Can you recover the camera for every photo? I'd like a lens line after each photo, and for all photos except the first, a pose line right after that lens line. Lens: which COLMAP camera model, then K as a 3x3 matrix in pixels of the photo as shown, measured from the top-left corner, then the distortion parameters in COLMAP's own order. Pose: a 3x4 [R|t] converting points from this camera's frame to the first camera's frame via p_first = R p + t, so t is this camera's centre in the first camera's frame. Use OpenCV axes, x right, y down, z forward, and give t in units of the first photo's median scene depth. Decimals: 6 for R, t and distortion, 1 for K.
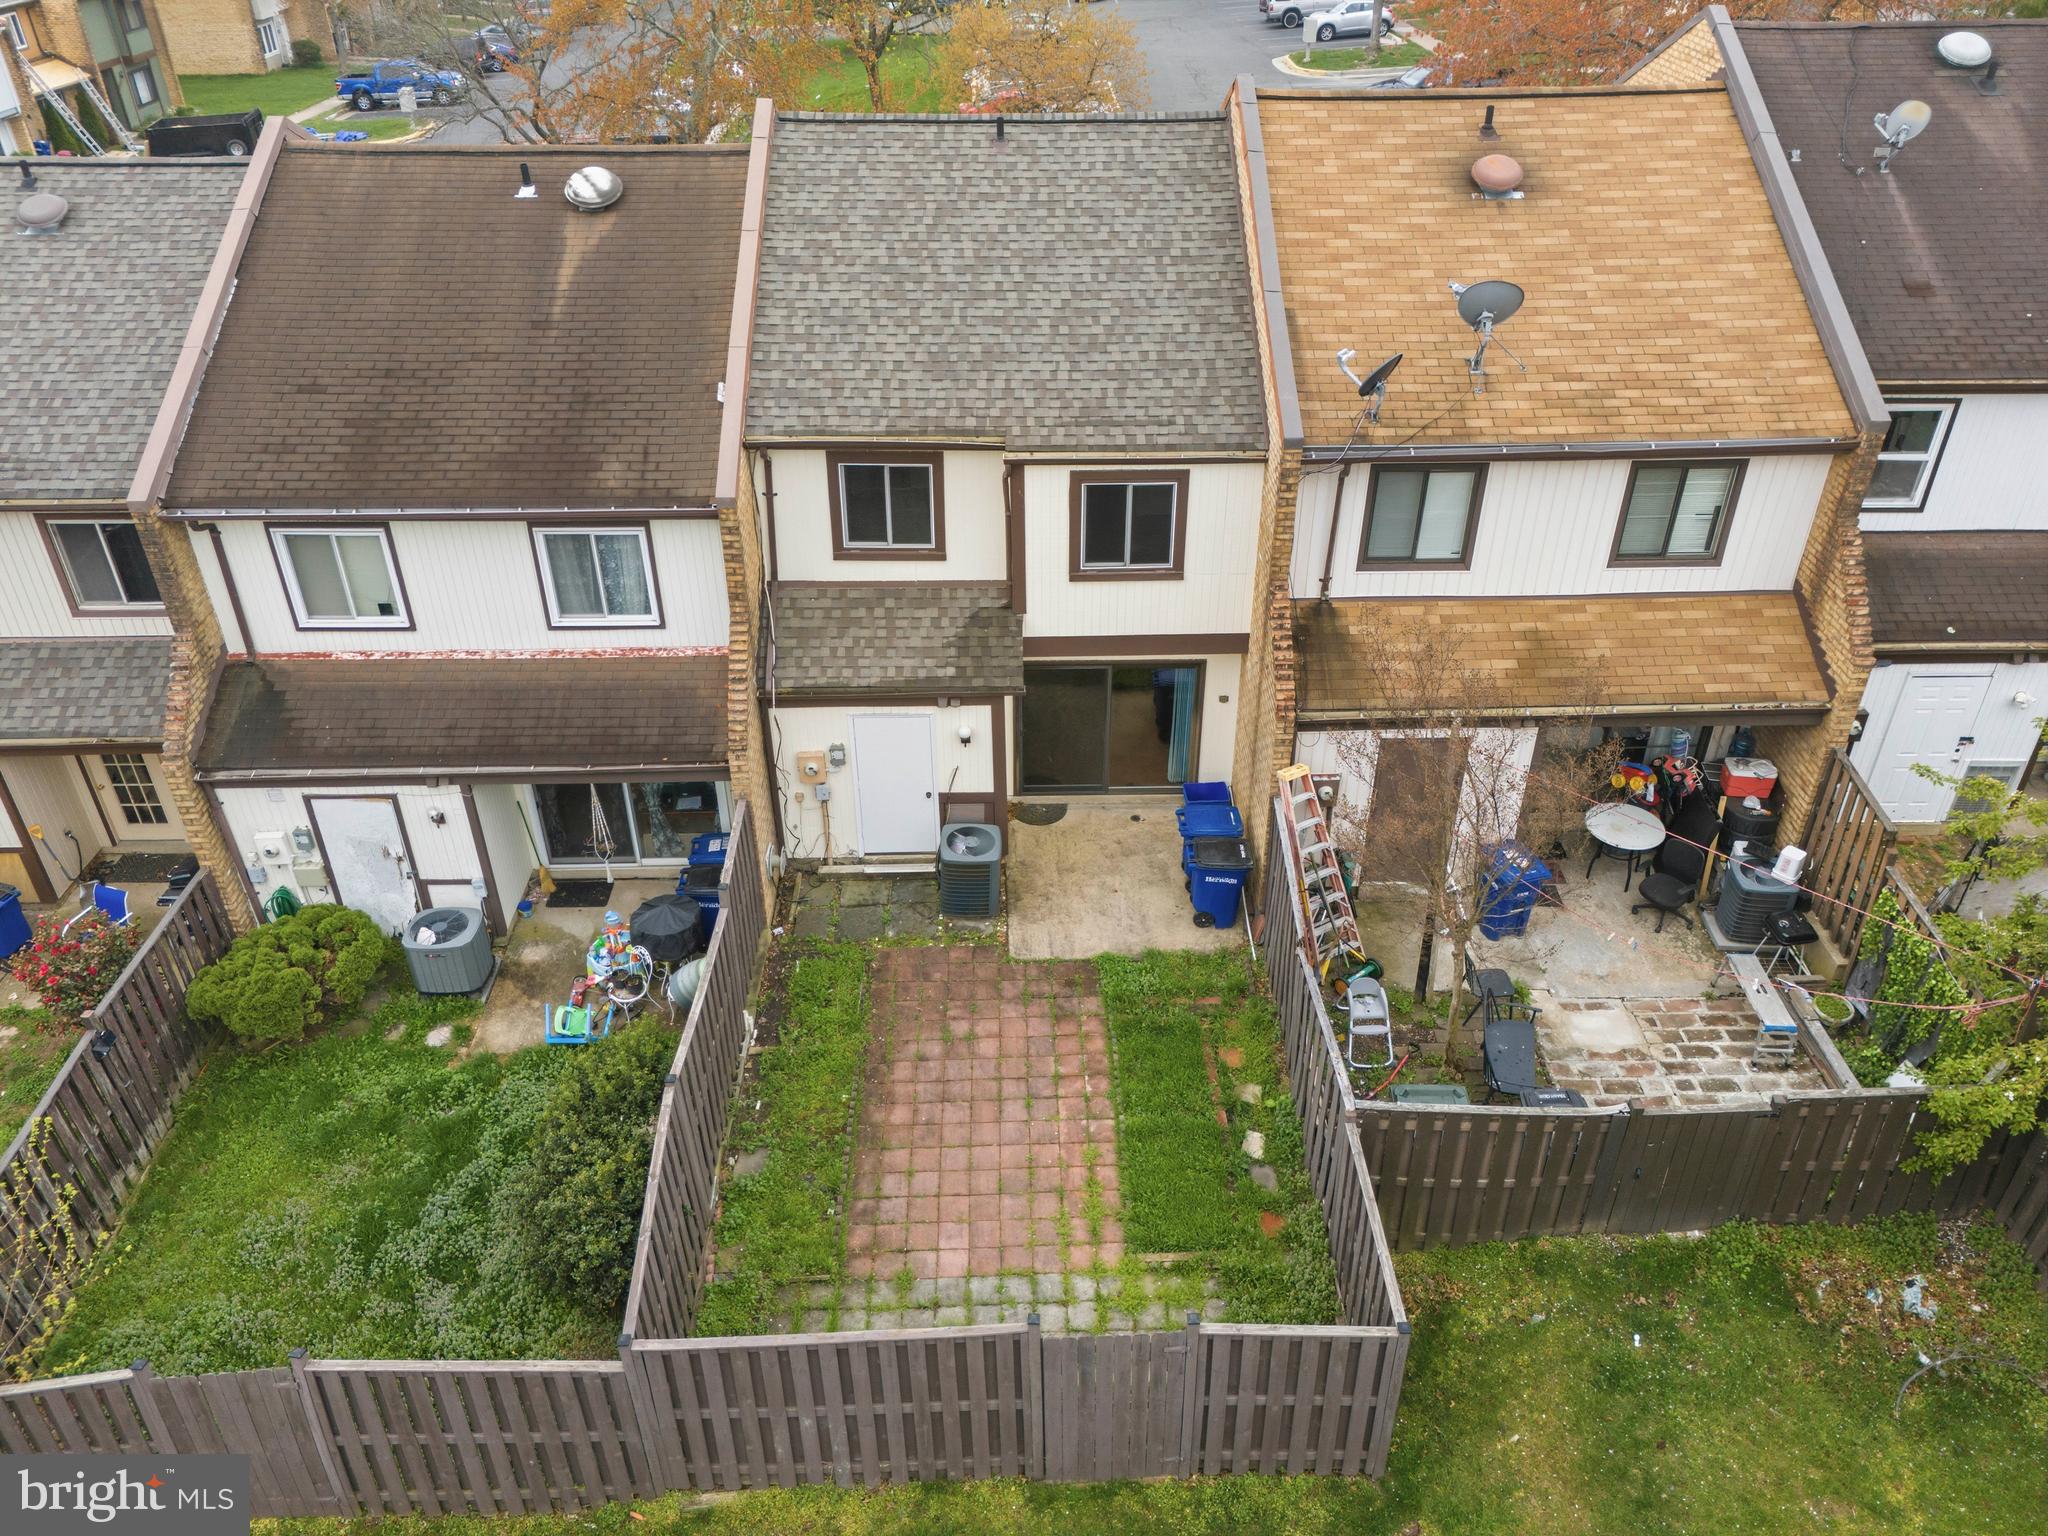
lens RADIAL K [[1523.2, 0, 1029.8], [0, 1523.2, 763.9], [0, 0, 1]] dist [0.066454, -0.062936]
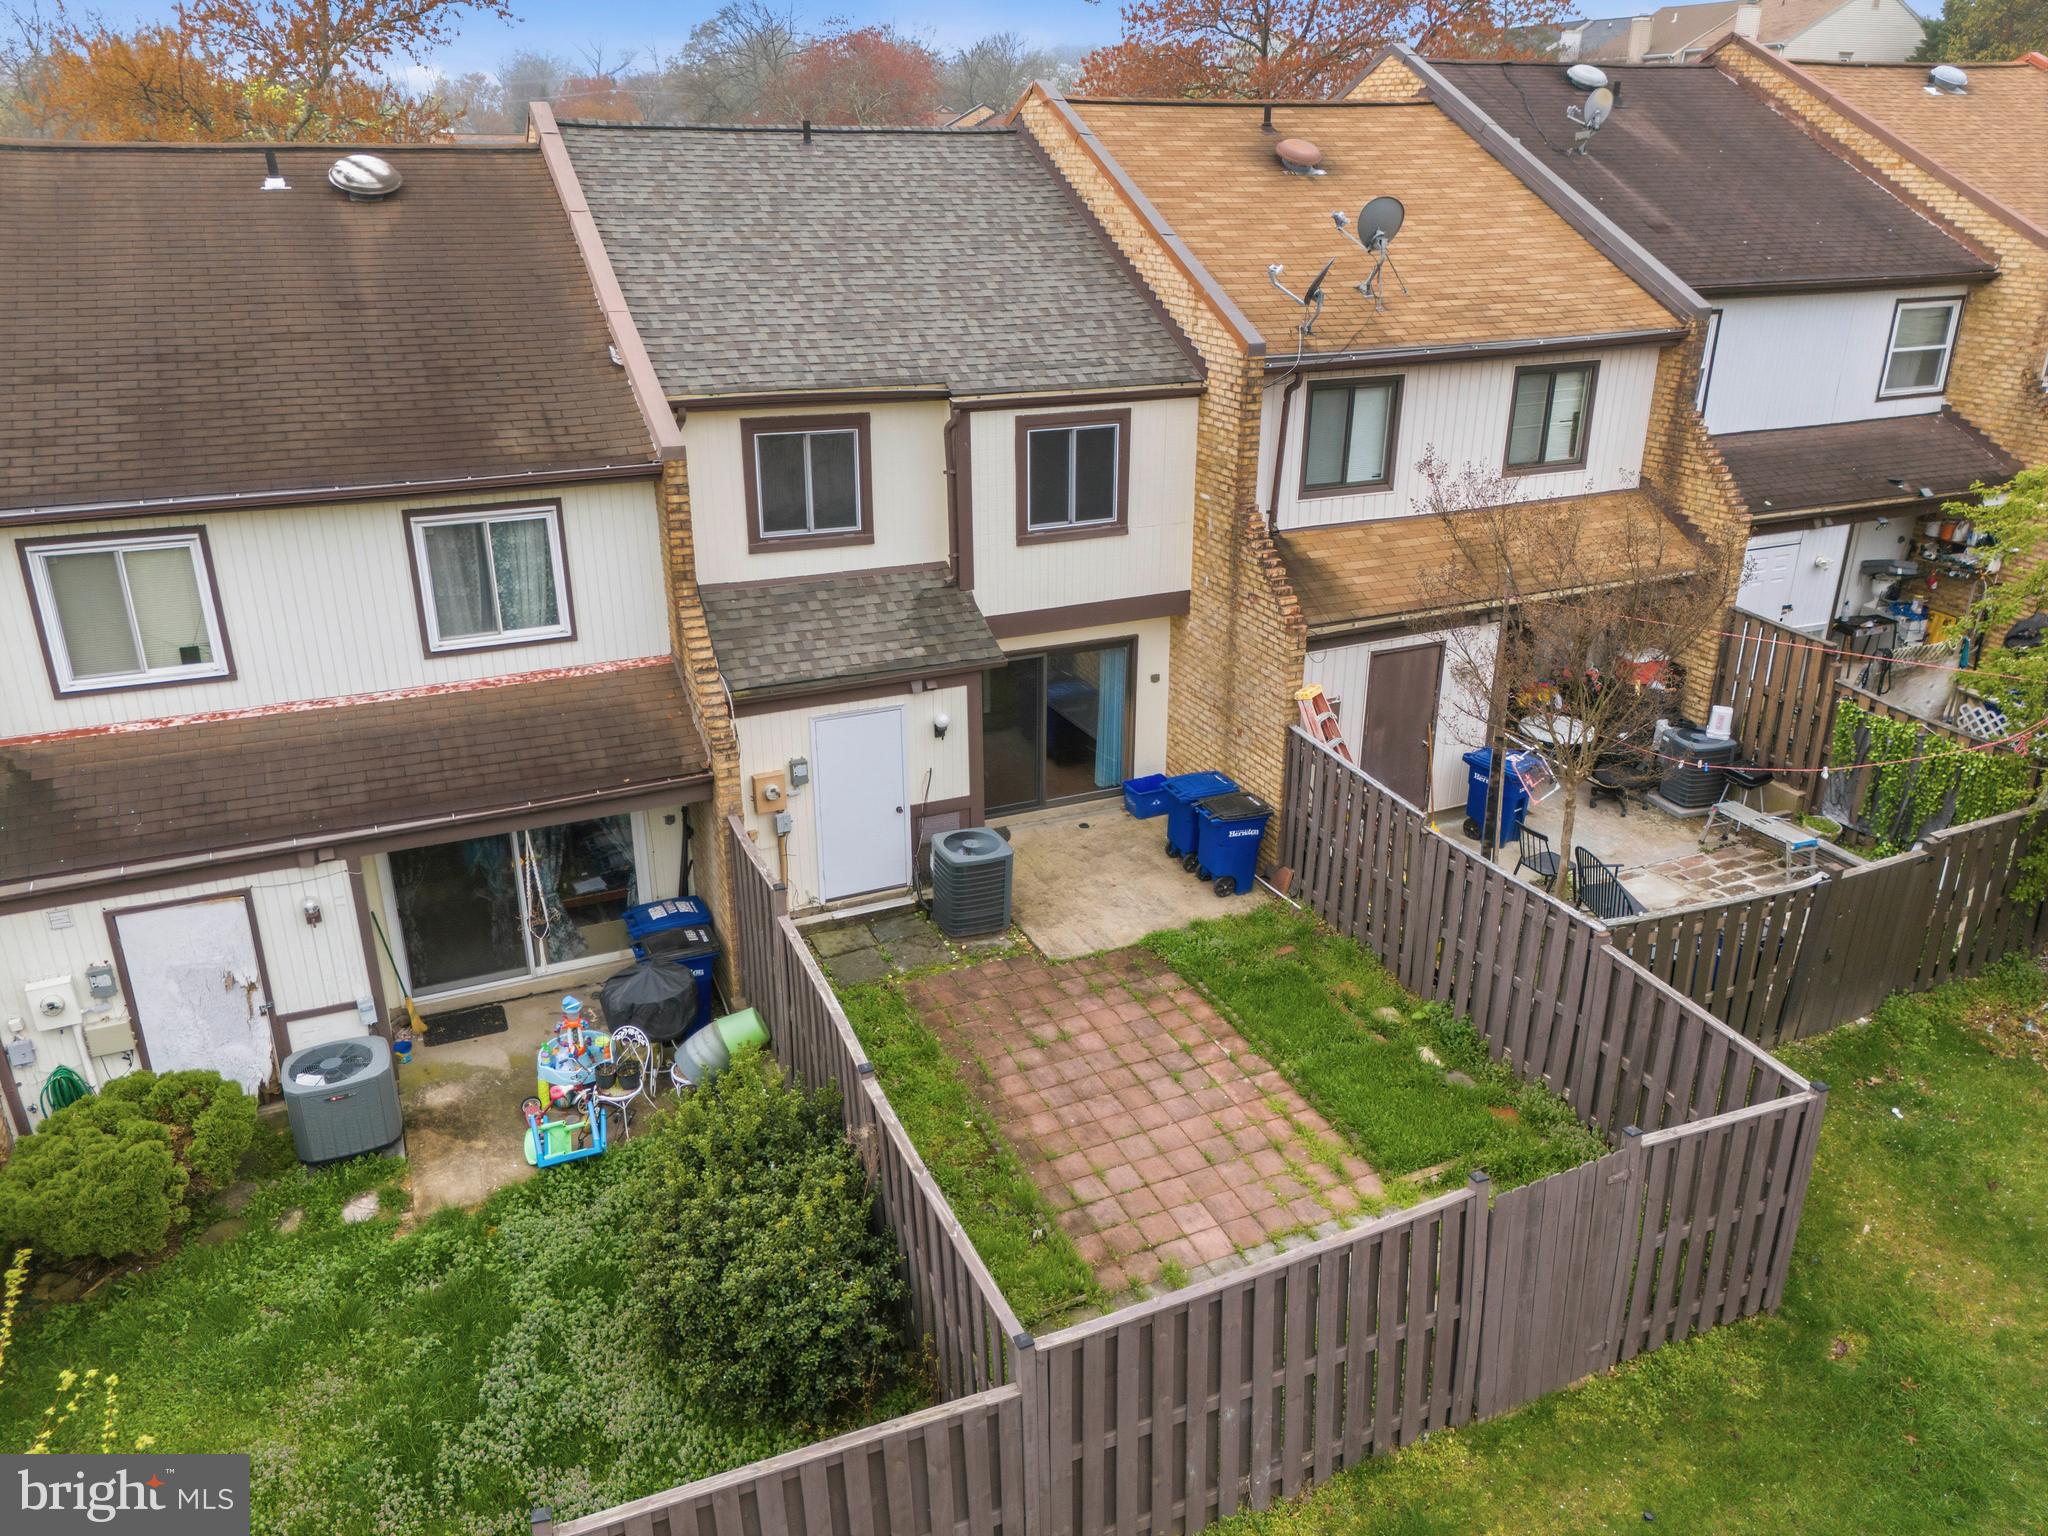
lens RADIAL K [[1523.2, 0, 1029.8], [0, 1523.2, 763.9], [0, 0, 1]] dist [0.066454, -0.062936]
pose [[0.918649, -0.143203, 0.368207, -0.329602], [0.213573, 0.964083, -0.157897, 0.155433], [-0.332371, 0.223691, 0.916238, 0.193001]]
